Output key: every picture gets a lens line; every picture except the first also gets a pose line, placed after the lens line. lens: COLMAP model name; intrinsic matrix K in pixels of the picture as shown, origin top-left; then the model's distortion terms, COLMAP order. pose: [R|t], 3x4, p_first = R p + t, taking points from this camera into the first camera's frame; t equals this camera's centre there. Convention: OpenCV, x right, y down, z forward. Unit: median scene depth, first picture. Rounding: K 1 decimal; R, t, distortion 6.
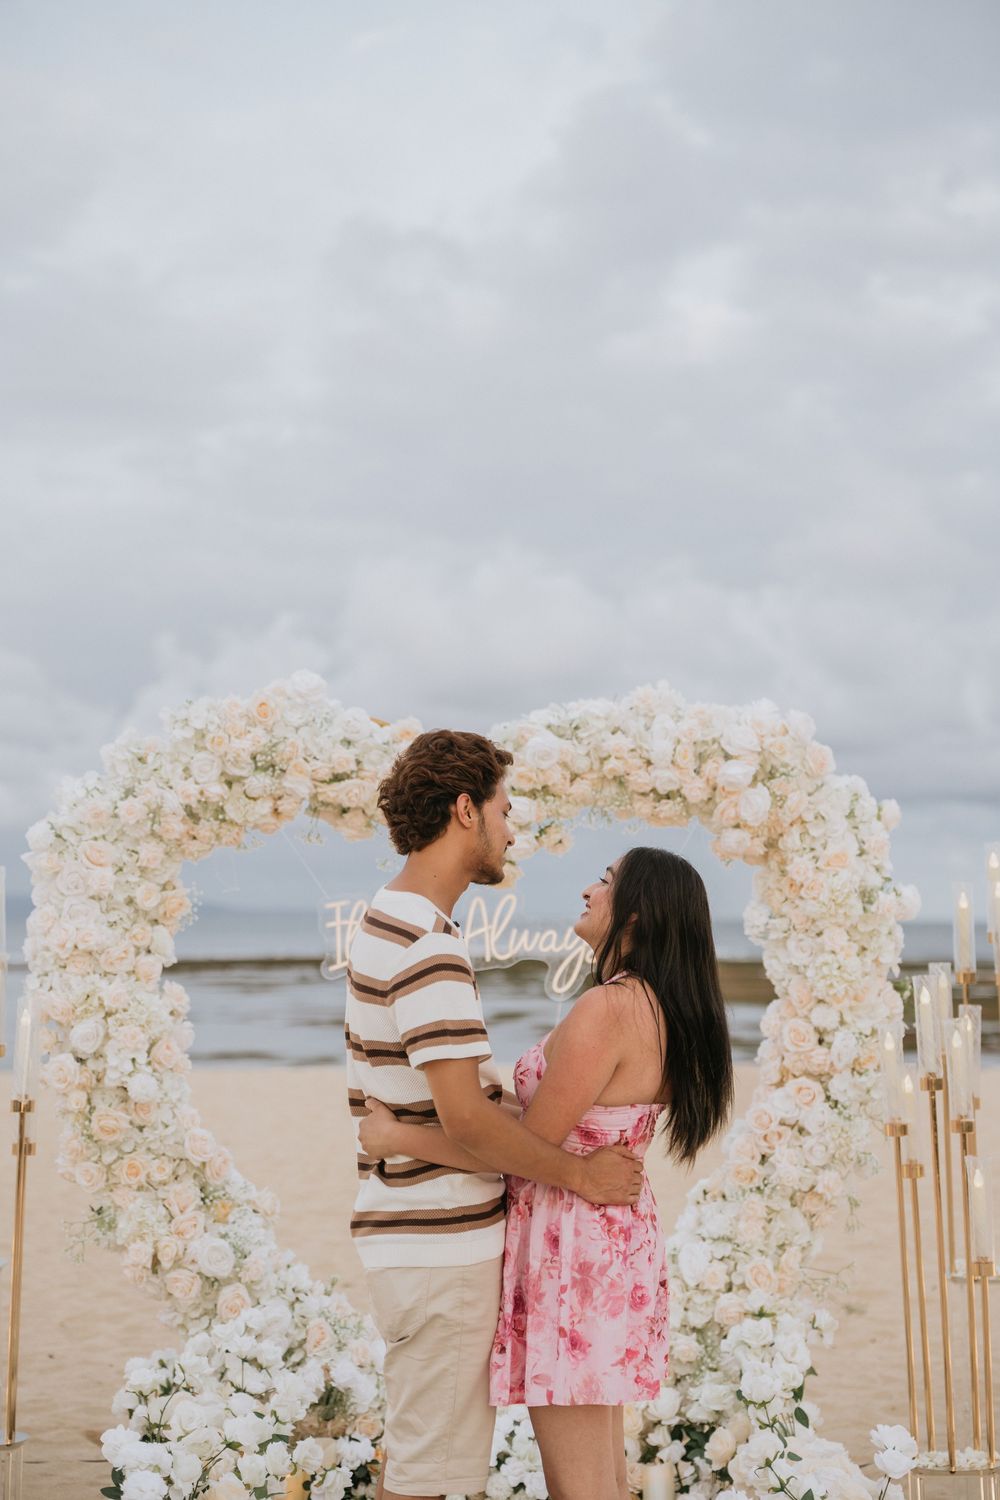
lens RADIAL K [[2466.5, 0, 509.2], [0, 2466.5, 728.6], [0, 0, 1]] dist [0.237655, 0.000000]
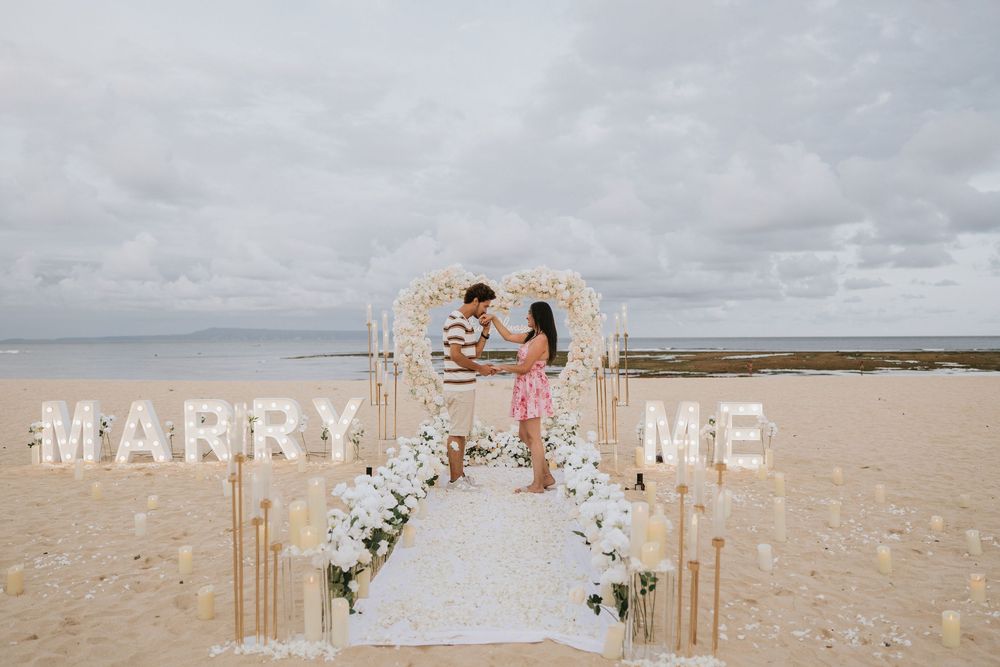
lens RADIAL K [[829.9, 0, 486.6], [0, 829.9, 329.5], [0, 0, 1]] dist [-0.038353, -0.044365]
pose [[0.999453, -0.006100, -0.032506, 0.010799], [0.008285, 0.997684, 0.067515, -0.005925], [0.032019, -0.067747, 0.997189, -0.398563]]
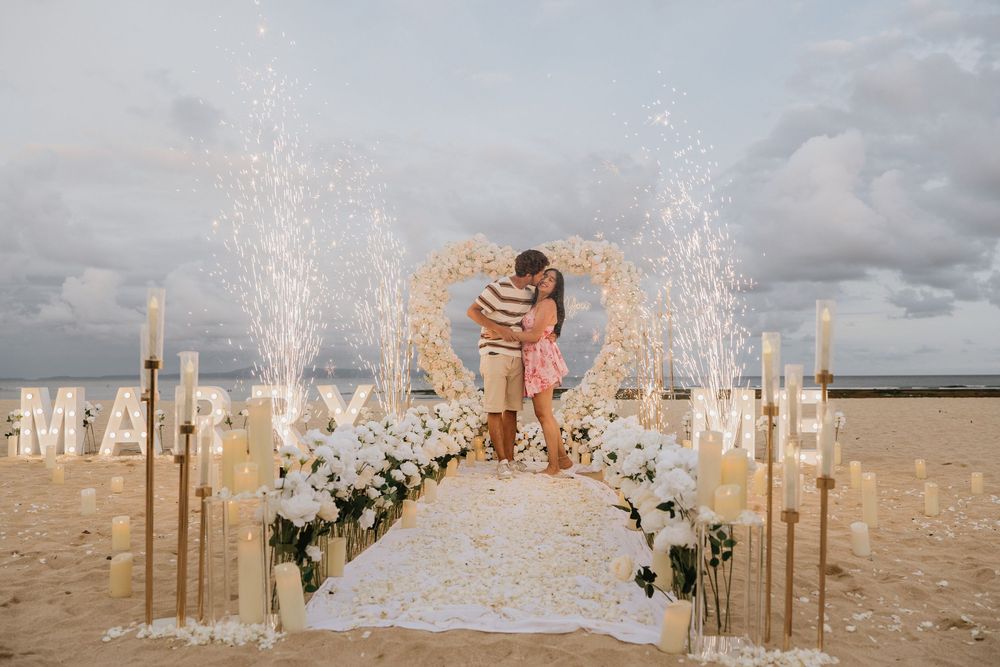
lens RADIAL K [[829.9, 0, 494.9], [0, 829.9, 325.7], [0, 0, 1]] dist [-0.038353, -0.044365]
pose [[0.997938, -0.007550, -0.063739, 0.018051], [0.008970, 0.999717, 0.022029, 0.089075], [0.063555, -0.022556, 0.997723, -0.247015]]
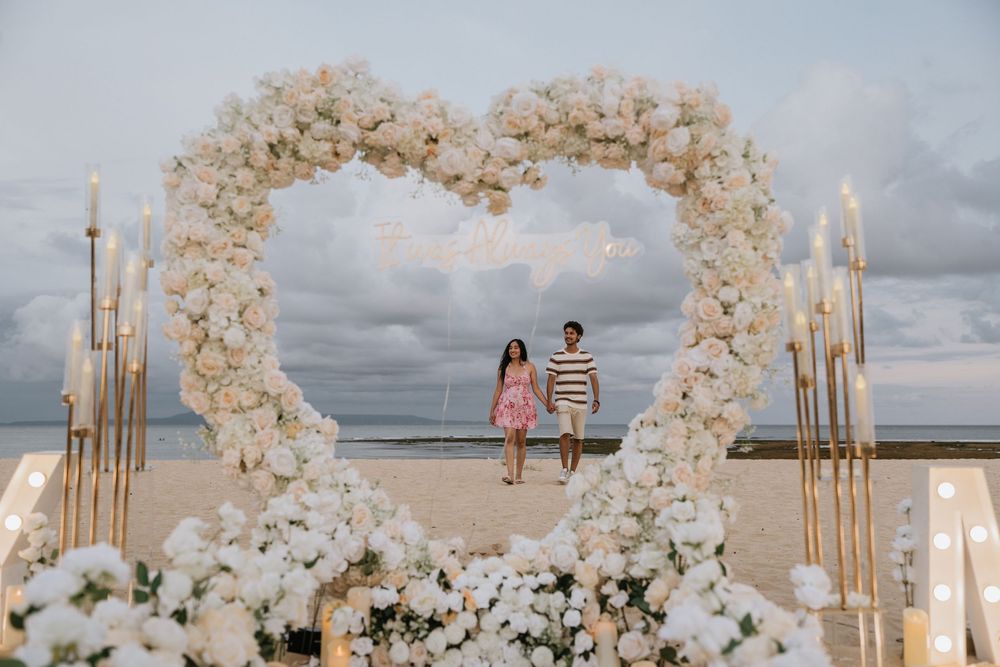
lens RADIAL K [[1003.0, 0, 506.4], [0, 1003.0, 329.2], [0, 0, 1]] dist [0.023004, 0.000000]
pose [[0.999164, -0.004535, -0.040627, 0.025879], [0.003883, 0.999862, -0.016124, 0.145422], [0.040695, 0.015953, 0.999044, 0.438349]]
